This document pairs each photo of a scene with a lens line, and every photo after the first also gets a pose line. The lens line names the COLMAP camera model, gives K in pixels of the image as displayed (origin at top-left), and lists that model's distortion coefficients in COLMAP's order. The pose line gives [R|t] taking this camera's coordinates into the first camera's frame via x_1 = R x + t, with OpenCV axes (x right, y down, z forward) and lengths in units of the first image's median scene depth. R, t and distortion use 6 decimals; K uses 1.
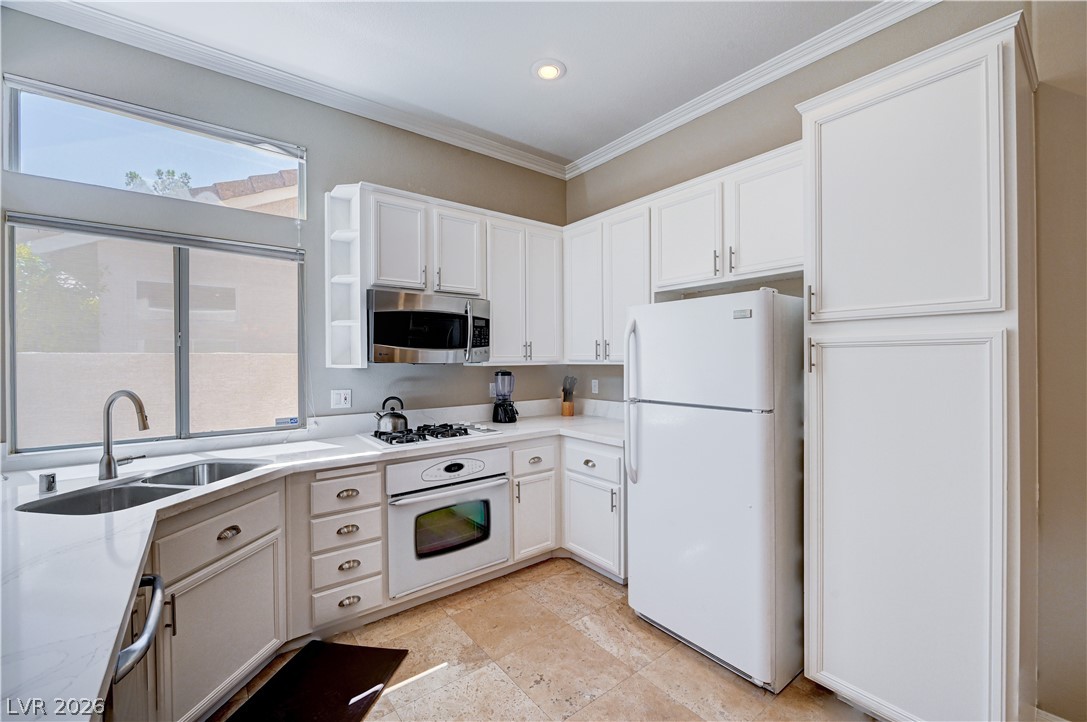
lens RADIAL K [[445.7, 0, 547.0], [0, 445.7, 359.2], [0, 0, 1]] dist [-0.008697, 0.000070]
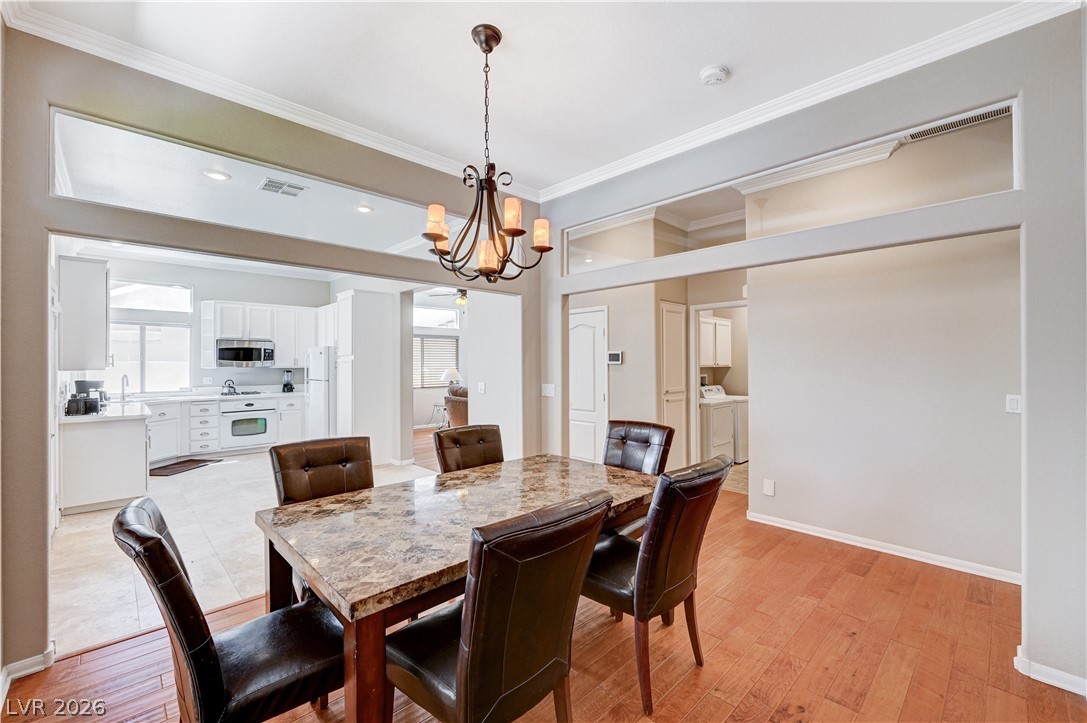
lens RADIAL K [[445.7, 0, 547.0], [0, 445.7, 359.7], [0, 0, 1]] dist [-0.008697, 0.000070]
pose [[0.993299, 0.004058, 0.115501, 1.260140], [-0.002824, 0.999937, -0.010849, -0.009870], [-0.115537, 0.010450, 0.993248, -1.881025]]
